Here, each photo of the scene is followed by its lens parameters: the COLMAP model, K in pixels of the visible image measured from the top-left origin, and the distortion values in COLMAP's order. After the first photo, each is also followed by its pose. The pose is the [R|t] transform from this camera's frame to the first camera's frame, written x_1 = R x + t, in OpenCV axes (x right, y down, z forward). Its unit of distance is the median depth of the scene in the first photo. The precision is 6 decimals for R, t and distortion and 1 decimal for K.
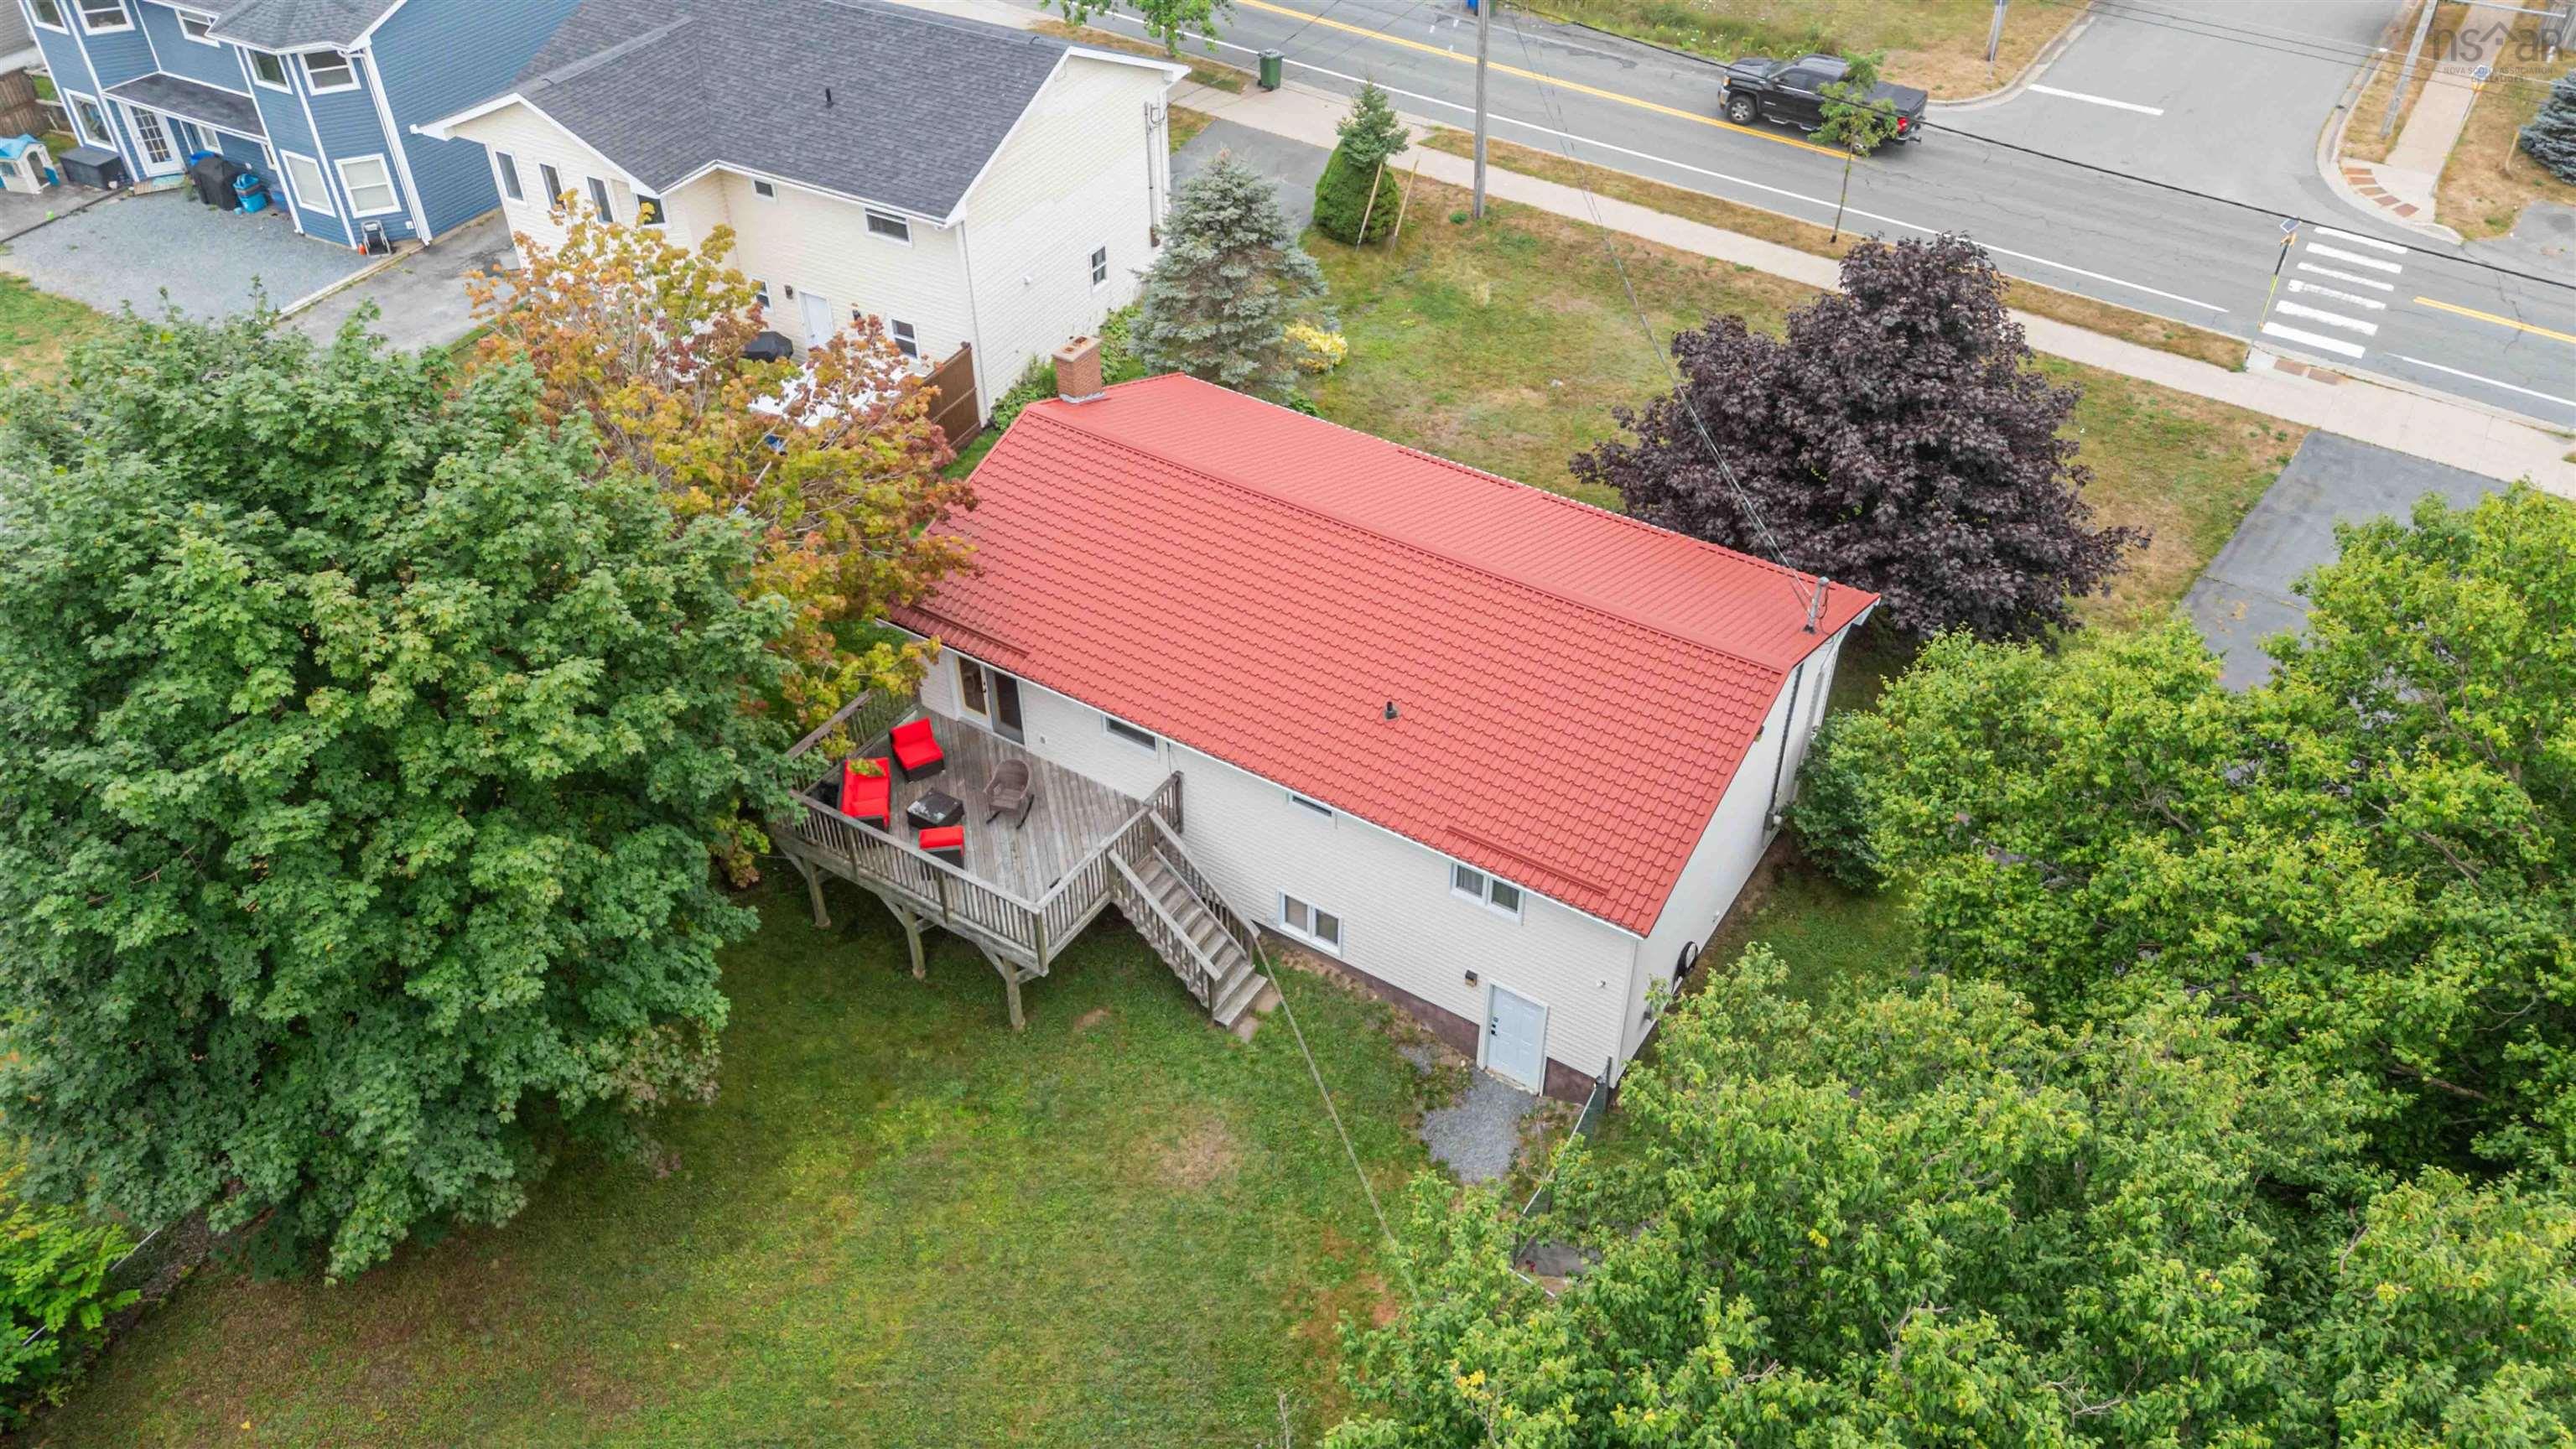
lens RADIAL K [[1887.0, 0, 1288.0], [0, 1887.0, 724.5], [0, 0, 1]] dist [0.067295, -0.044974]
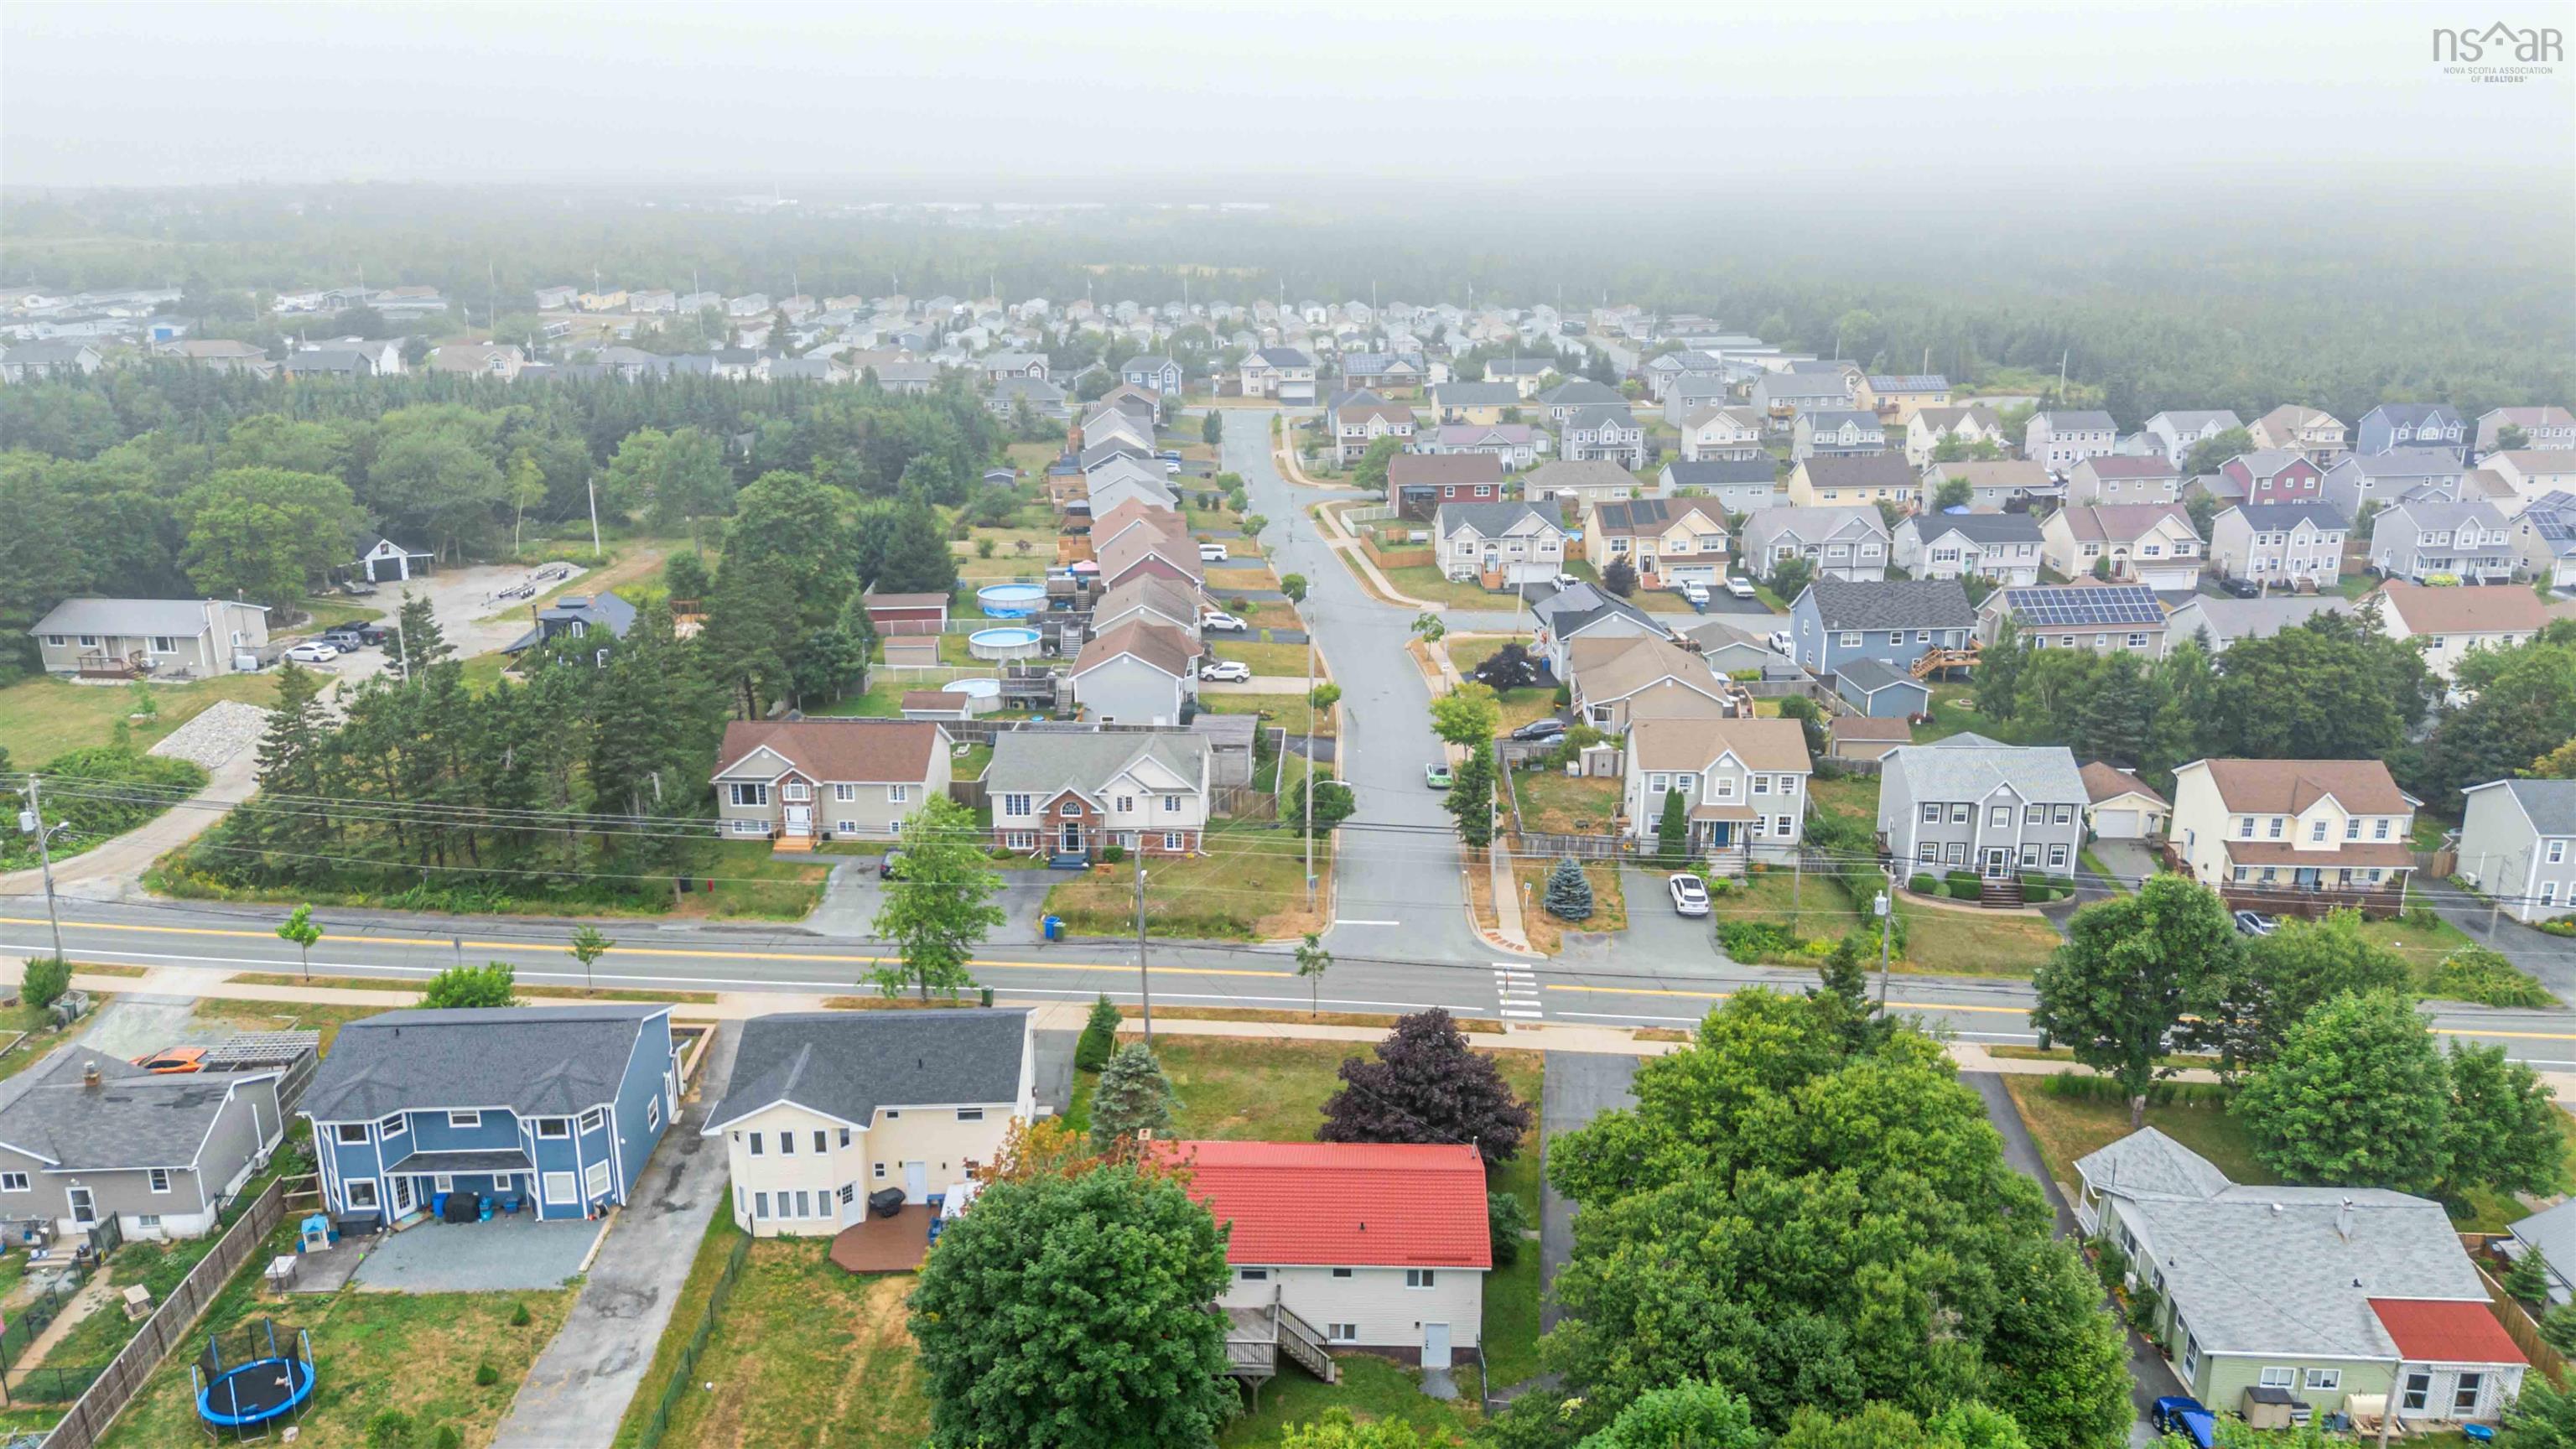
lens RADIAL K [[1885.7, 0, 1288.0], [0, 1885.7, 724.5], [0, 0, 1]] dist [0.122923, -0.170908]
pose [[0.859973, -0.146801, 0.488769, -0.861160], [0.325091, 0.895855, -0.302919, 0.094413], [-0.393397, 0.419397, 0.818135, -0.998090]]
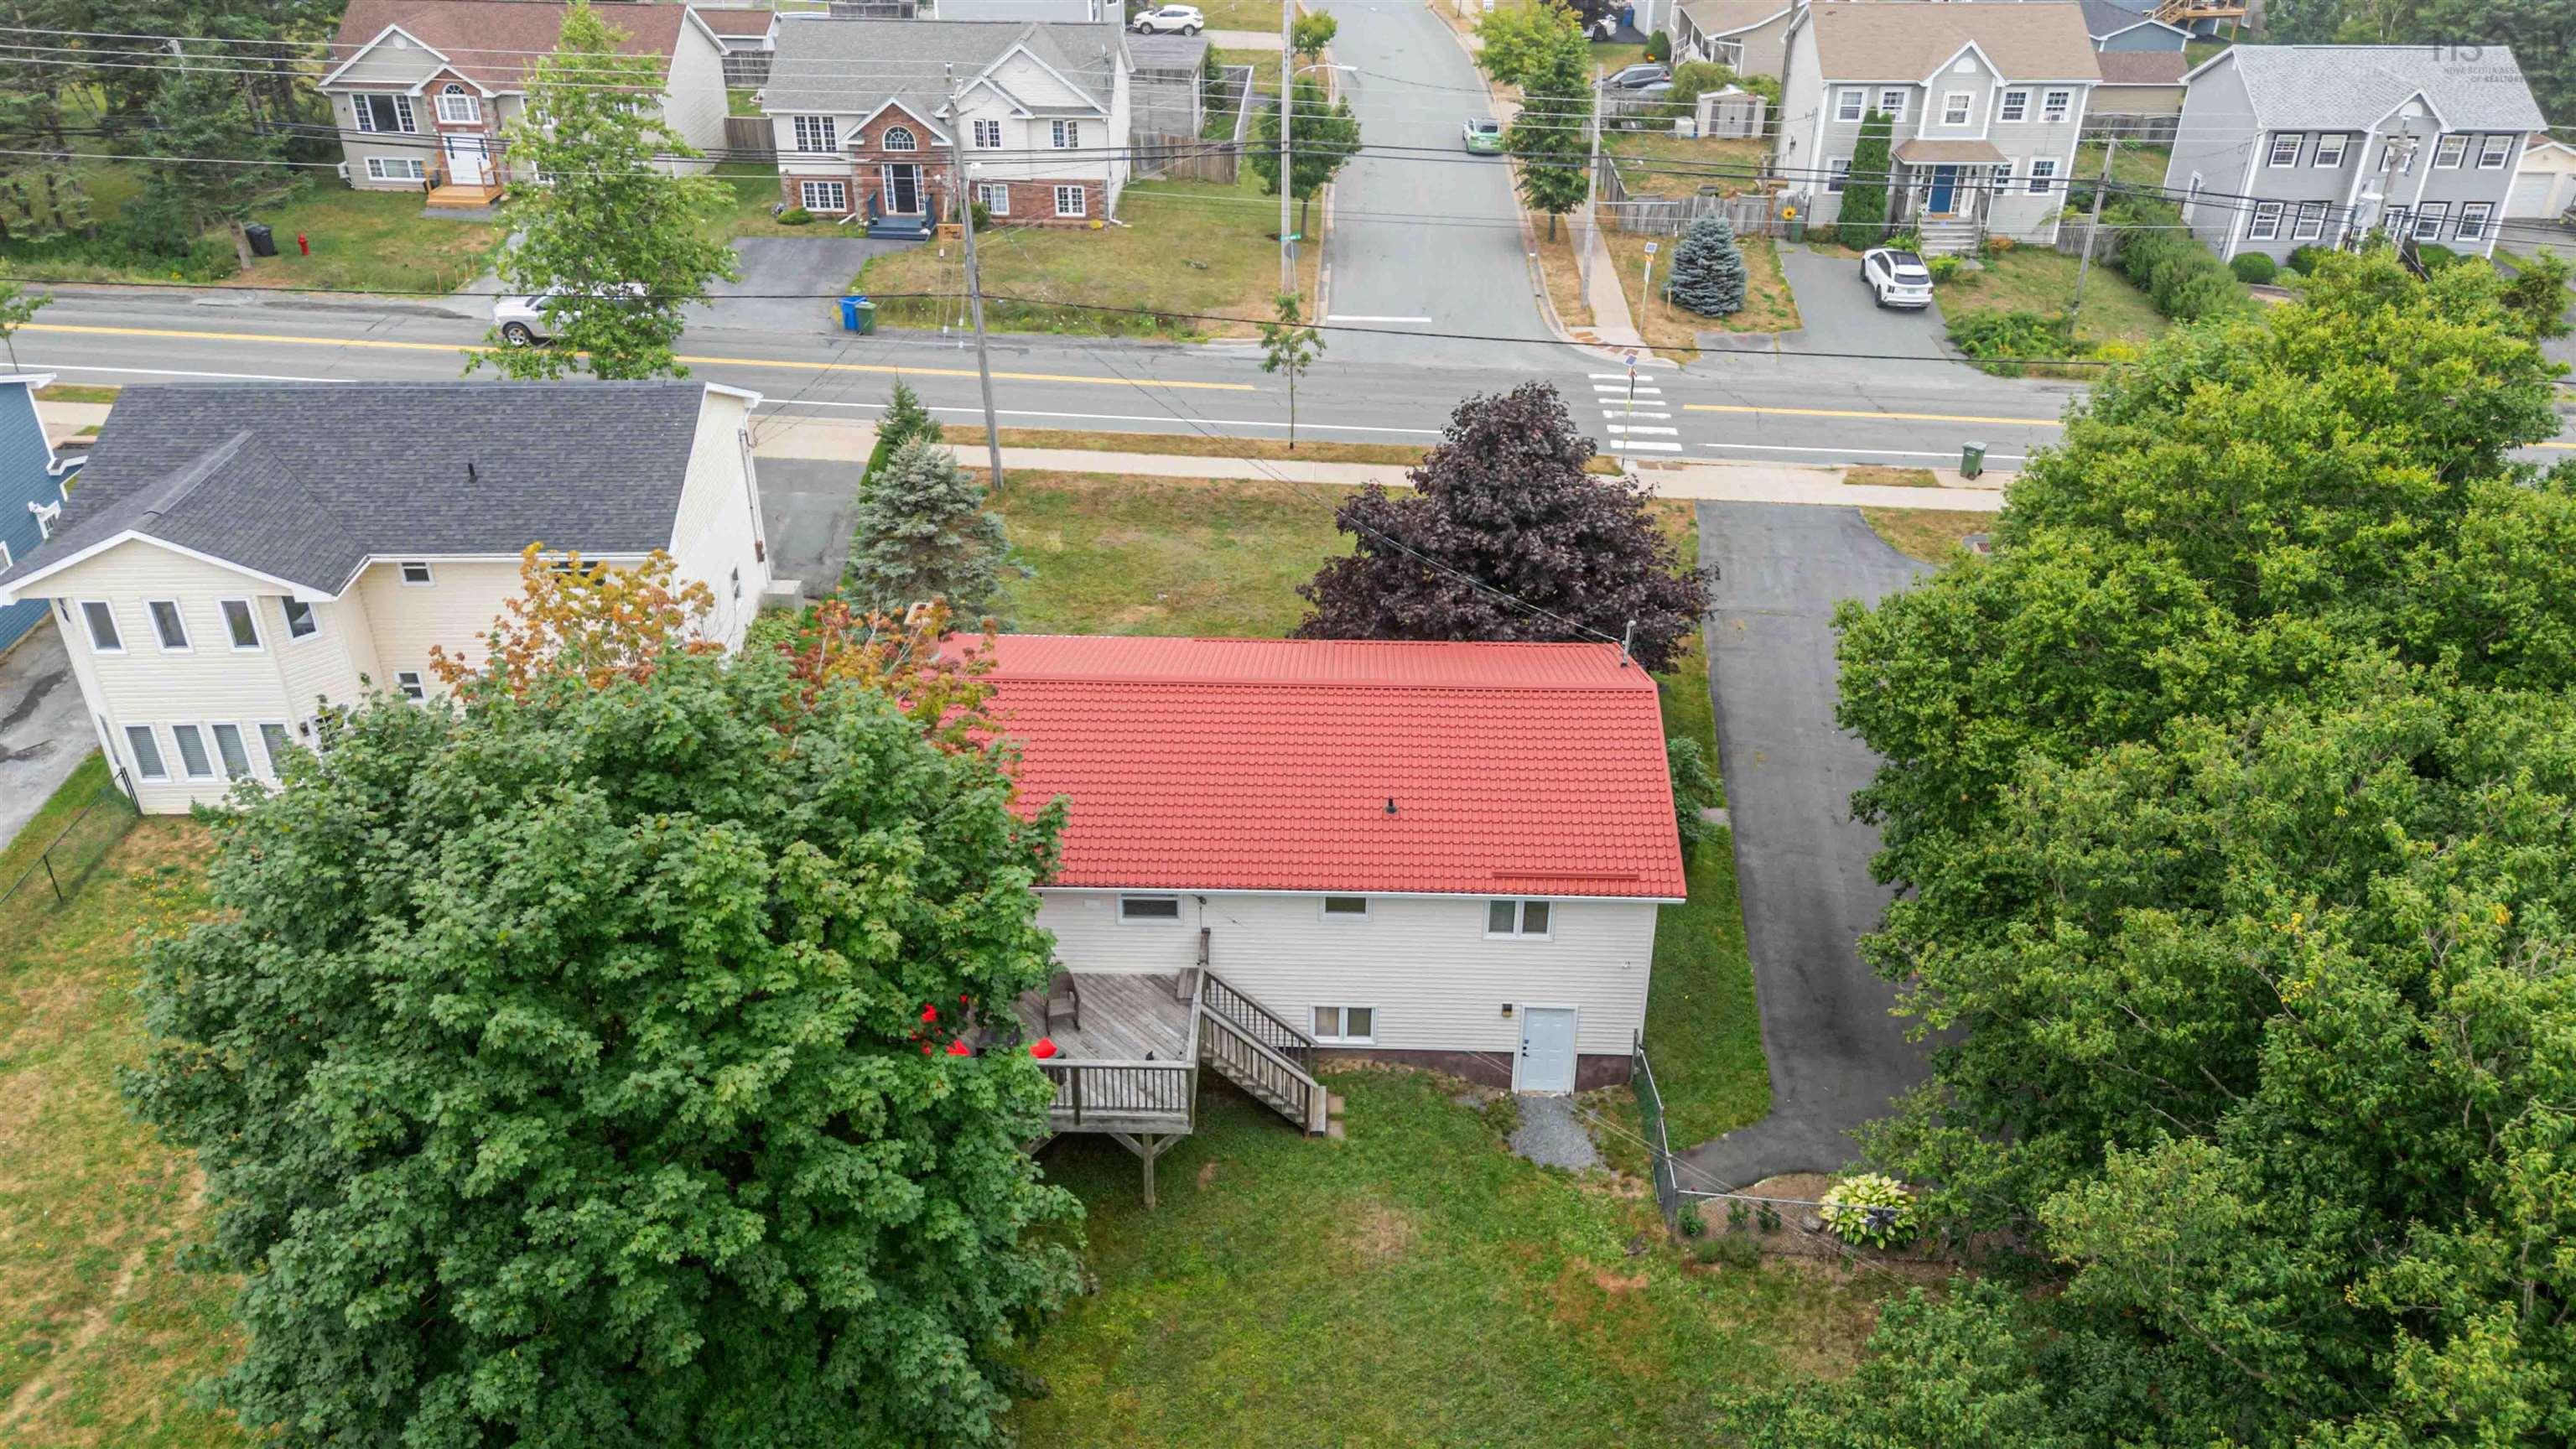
lens RADIAL K [[1887.0, 0, 1288.0], [0, 1887.0, 724.5], [0, 0, 1]] dist [0.067295, -0.044974]
pose [[0.856381, -0.251523, 0.450940, -0.364301], [0.322724, 0.942468, -0.087201, 0.017927], [-0.403064, 0.220206, 0.888284, -0.023042]]
